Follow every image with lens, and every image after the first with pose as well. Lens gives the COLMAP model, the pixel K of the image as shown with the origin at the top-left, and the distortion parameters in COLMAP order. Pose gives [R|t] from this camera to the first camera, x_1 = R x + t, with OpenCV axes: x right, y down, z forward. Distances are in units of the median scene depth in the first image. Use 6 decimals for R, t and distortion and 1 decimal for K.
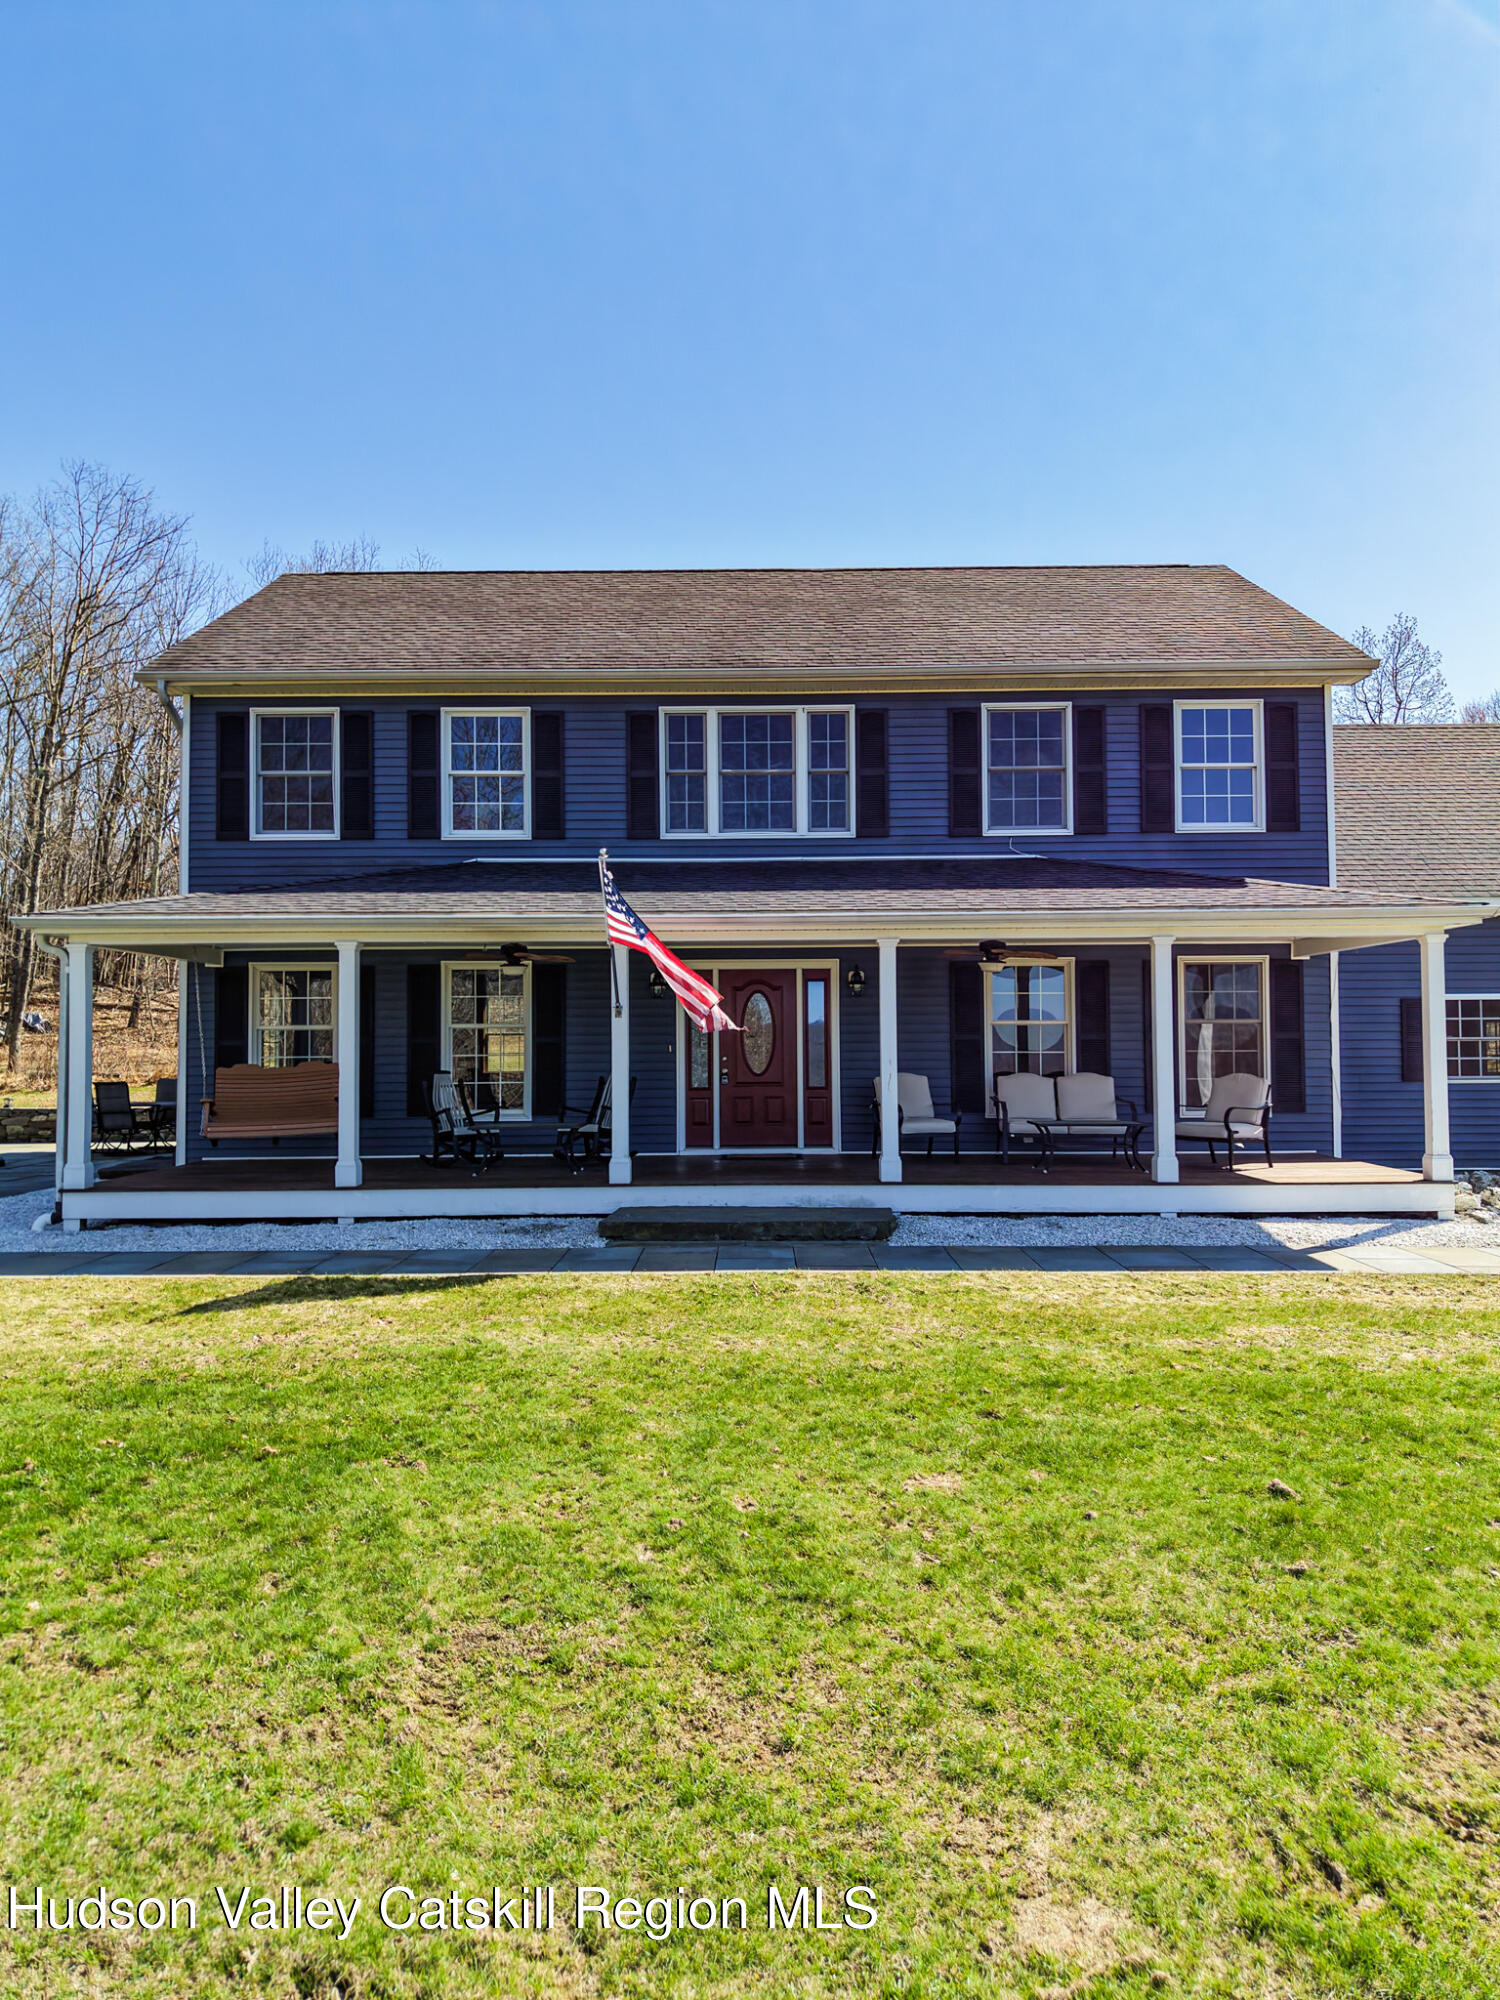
lens RADIAL K [[1366.0, 0, 750.0], [0, 1366.0, 1000.4], [0, 0, 1]] dist [0.001777, -0.000577]
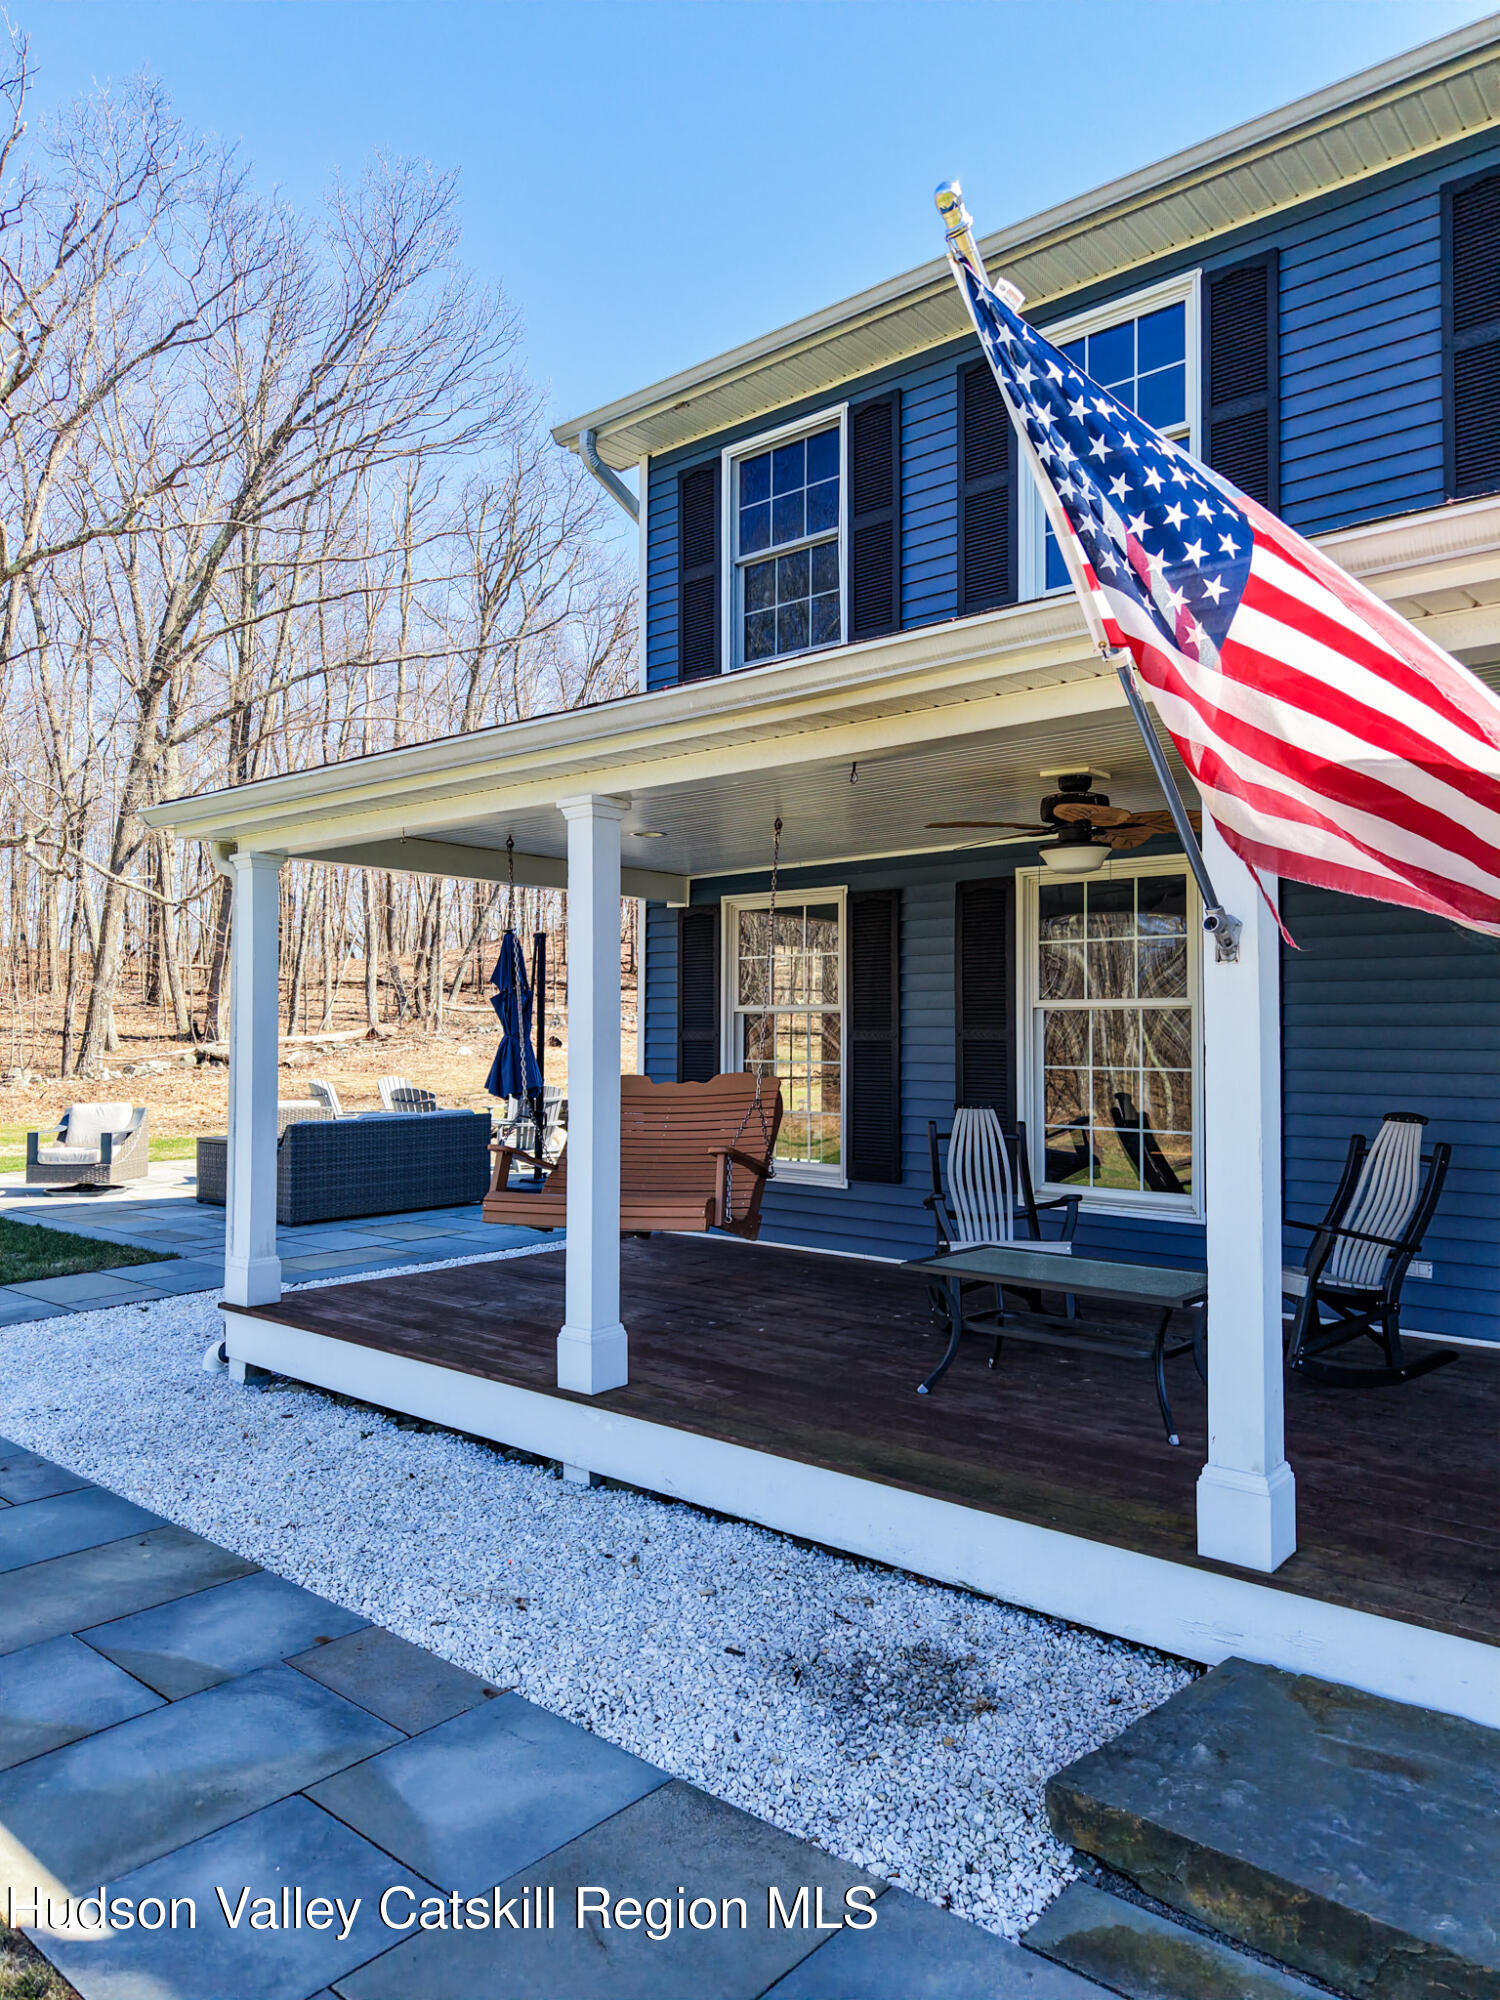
lens RADIAL K [[1366.0, 0, 743.6], [0, 1366.0, 998.3], [0, 0, 1]] dist [0.001777, -0.000577]
pose [[0.761731, -0.009385, -0.647826, 0.007071], [0.011116, 0.999937, -0.001415, 0.015455], [0.647798, -0.006123, 0.761787, 0.576645]]
